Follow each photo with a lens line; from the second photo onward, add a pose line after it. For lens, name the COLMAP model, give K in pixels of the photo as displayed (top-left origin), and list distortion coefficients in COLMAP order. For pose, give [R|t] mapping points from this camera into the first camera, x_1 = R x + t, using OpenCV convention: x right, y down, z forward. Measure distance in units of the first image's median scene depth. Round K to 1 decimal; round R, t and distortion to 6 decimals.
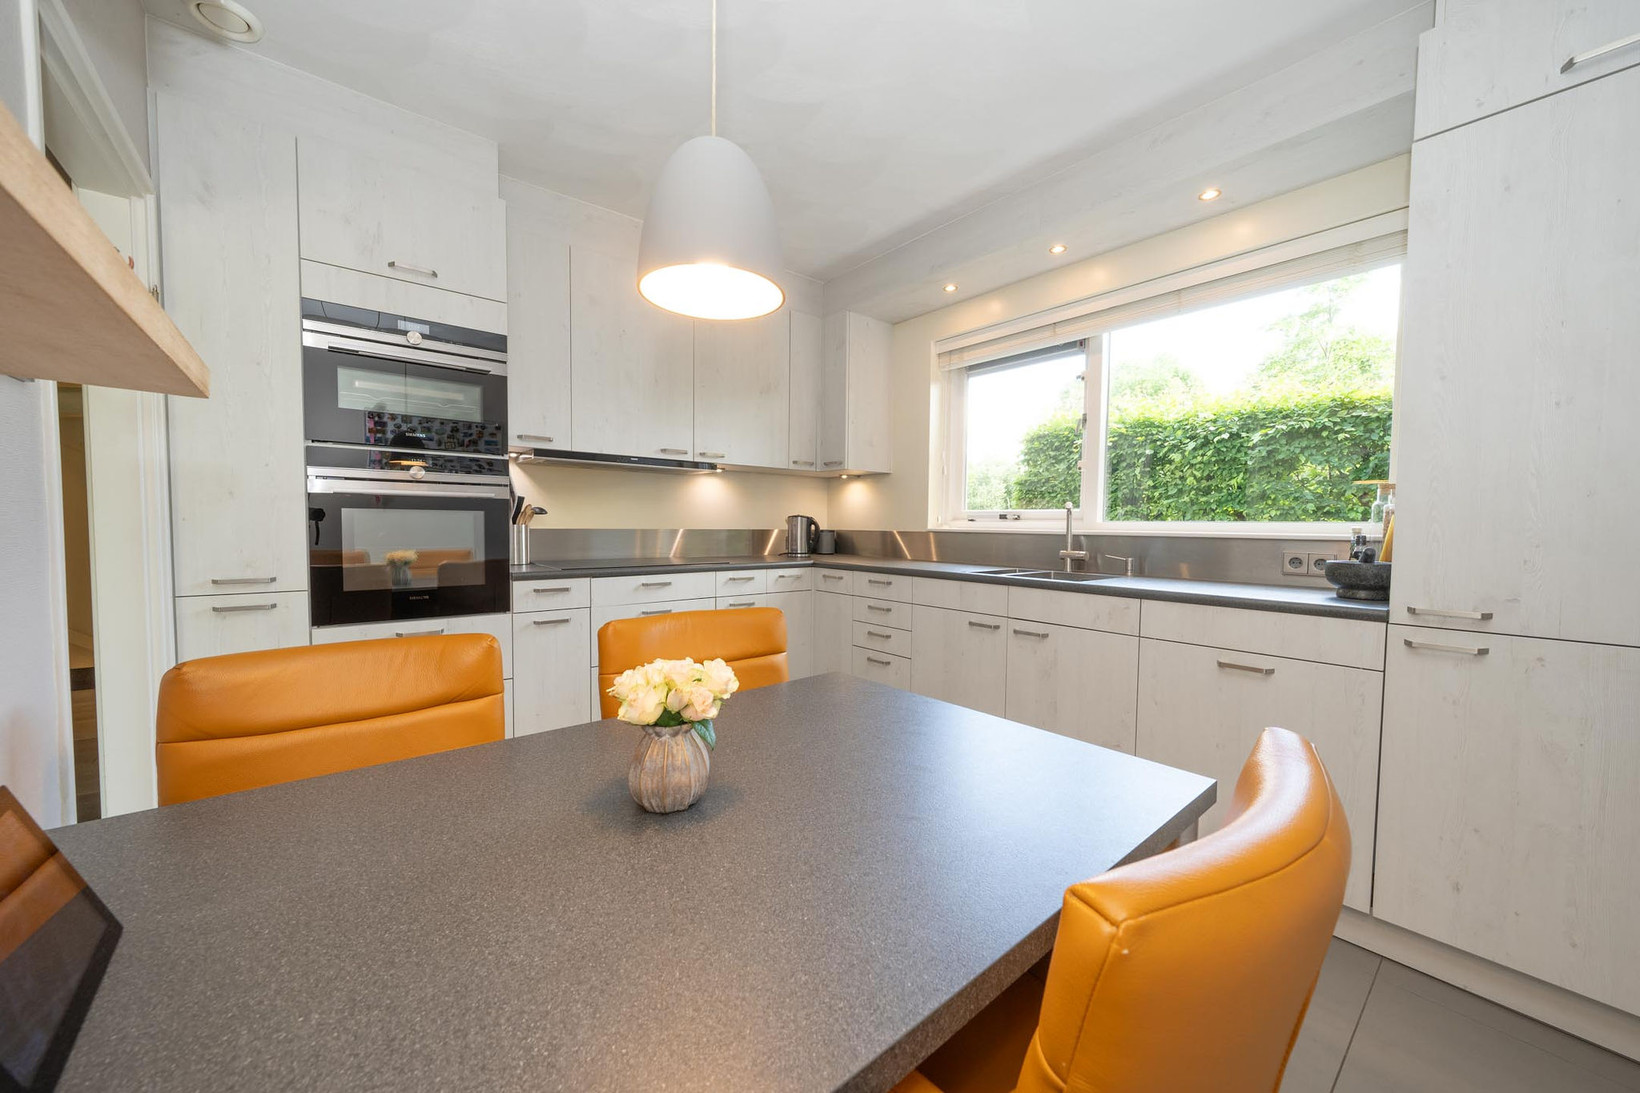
lens RADIAL K [[600.7, 0, 820.0], [0, 600.7, 546.5], [0, 0, 1]] dist [-0.001441, -0.000091]
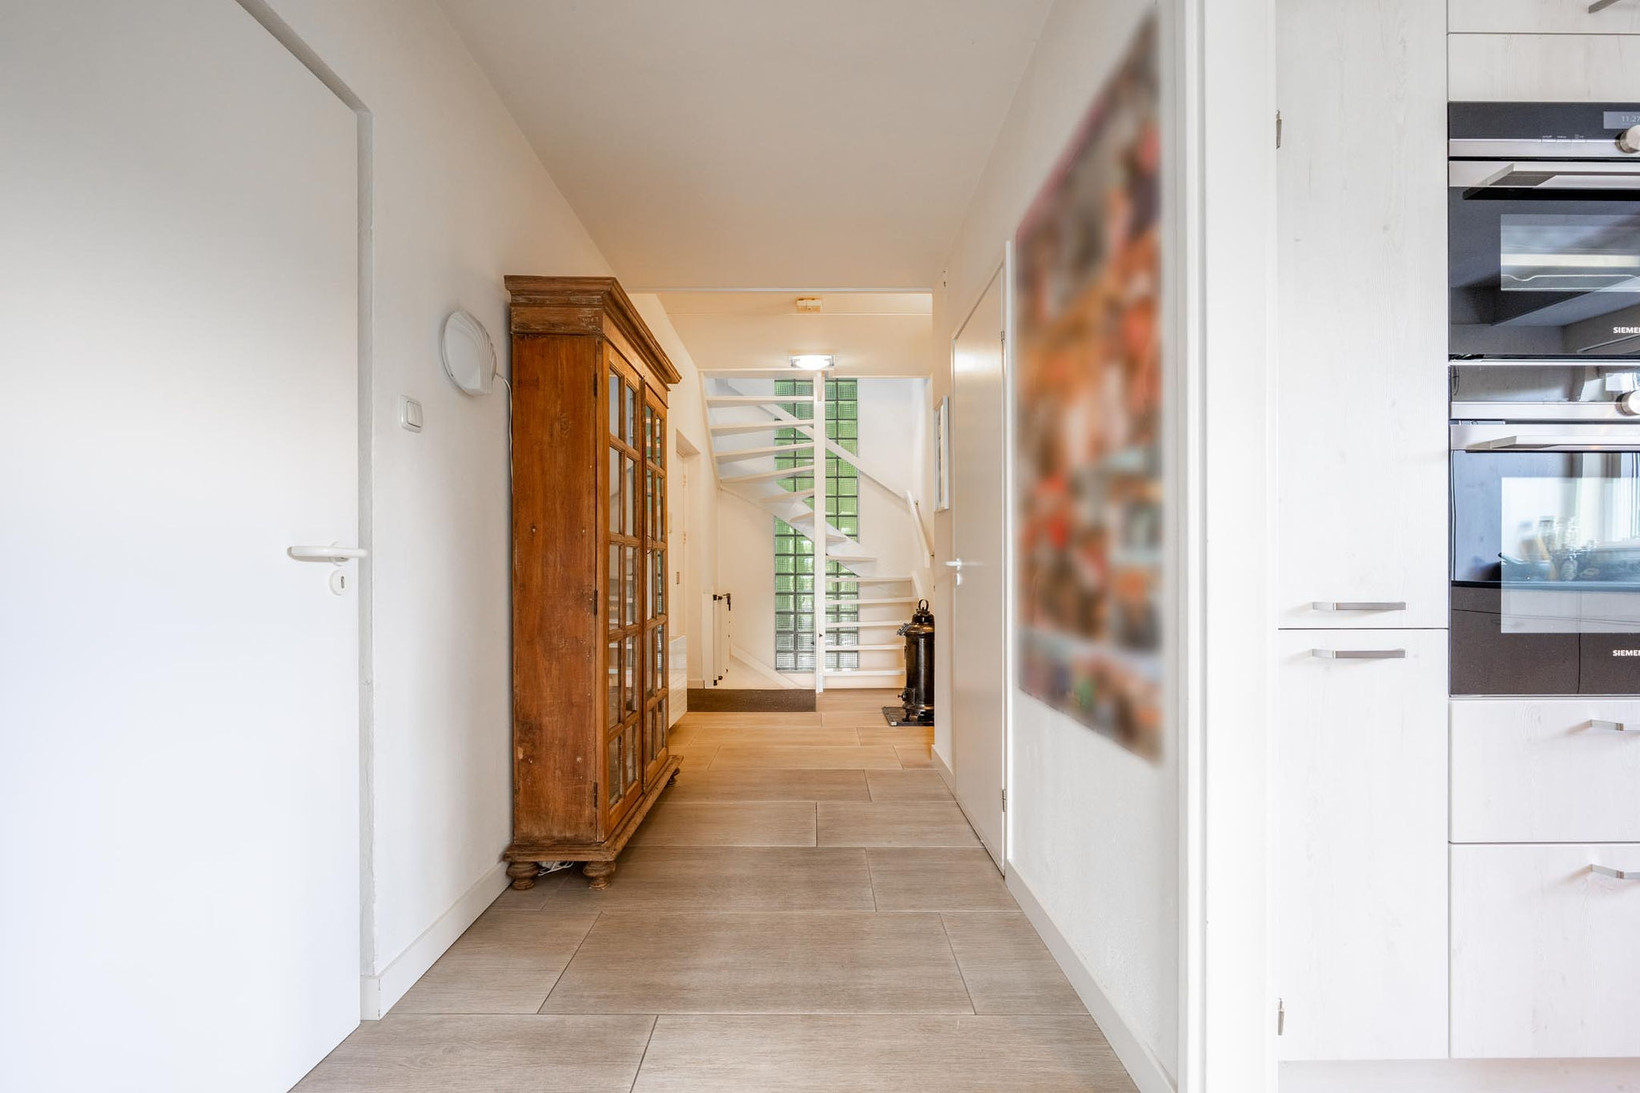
lens RADIAL K [[665.4, 0, 847.4], [0, 665.4, 580.1], [0, 0, 1]] dist [0.001511, 0.000067]
pose [[0.801194, -0.002898, -0.598397, -0.677682], [-0.020818, 0.999248, -0.032713, 0.044267], [0.598042, 0.038667, 0.800531, 0.133088]]
